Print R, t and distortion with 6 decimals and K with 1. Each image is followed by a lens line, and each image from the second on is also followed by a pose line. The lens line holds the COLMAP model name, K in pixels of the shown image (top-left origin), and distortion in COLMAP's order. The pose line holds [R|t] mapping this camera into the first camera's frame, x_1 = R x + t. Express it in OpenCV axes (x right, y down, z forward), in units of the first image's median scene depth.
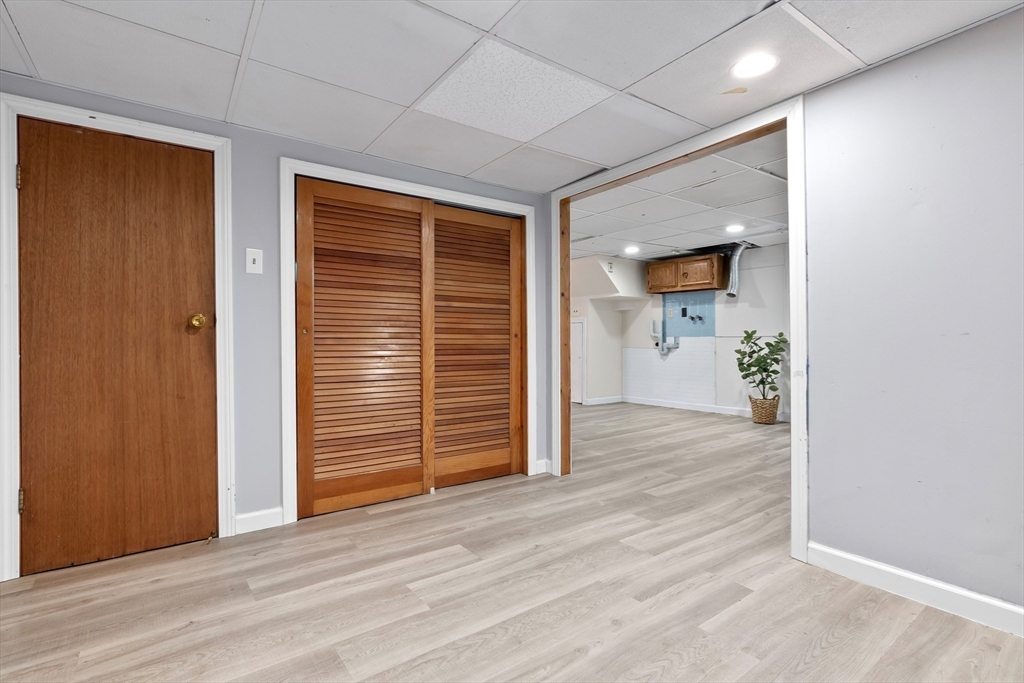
lens RADIAL K [[493.3, 0, 508.2], [0, 493.3, 333.1], [0, 0, 1]] dist [-0.005425, 0.000470]
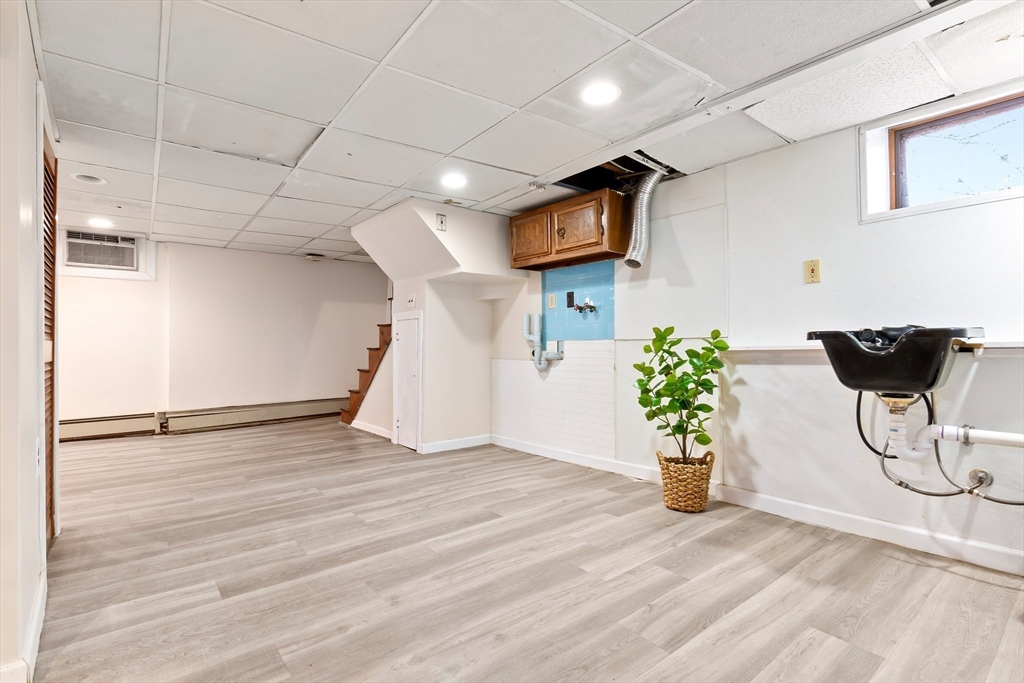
lens RADIAL K [[493.3, 0, 512.3], [0, 493.3, 340.2], [0, 0, 1]] dist [-0.005425, 0.000470]
pose [[0.999319, -0.003607, 0.036731, 0.291628], [0.003630, 0.999993, -0.000540, 0.007751], [-0.036729, 0.000673, 0.999325, 0.447894]]
